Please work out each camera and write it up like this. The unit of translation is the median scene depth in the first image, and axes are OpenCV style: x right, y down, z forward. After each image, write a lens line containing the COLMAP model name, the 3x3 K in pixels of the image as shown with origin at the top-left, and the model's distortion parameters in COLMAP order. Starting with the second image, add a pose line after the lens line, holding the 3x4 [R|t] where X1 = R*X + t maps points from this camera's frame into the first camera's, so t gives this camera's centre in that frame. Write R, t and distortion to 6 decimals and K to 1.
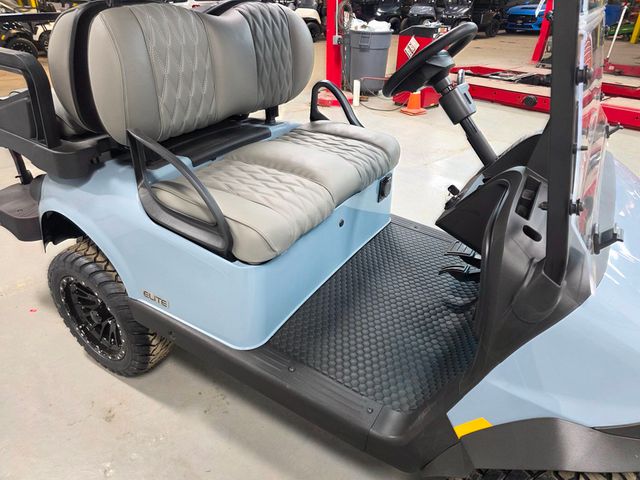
lens RADIAL K [[433.9, 0, 308.5], [0, 433.9, 236.1], [0, 0, 1]] dist [0.017692, -0.003479]
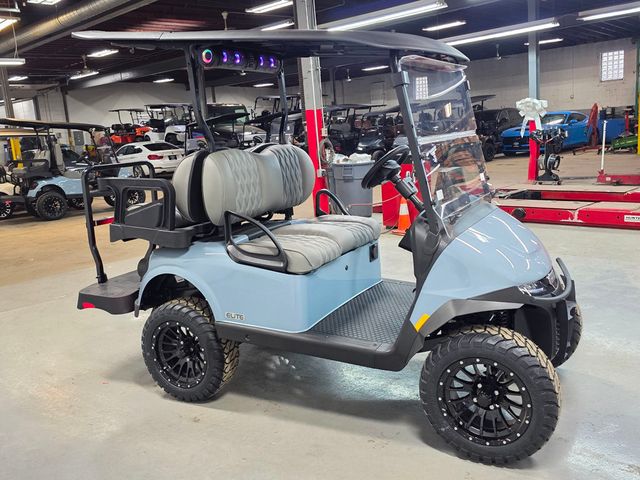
lens RADIAL K [[609.5, 0, 320.0], [0, 609.5, 240.0], [0, 0, 1]] dist [0.102713, -0.087530]
pose [[0.994200, -0.087185, 0.062975, -0.124170], [0.102945, 0.940946, -0.322525, 0.480301], [-0.031137, 0.327138, 0.944464, -0.910936]]
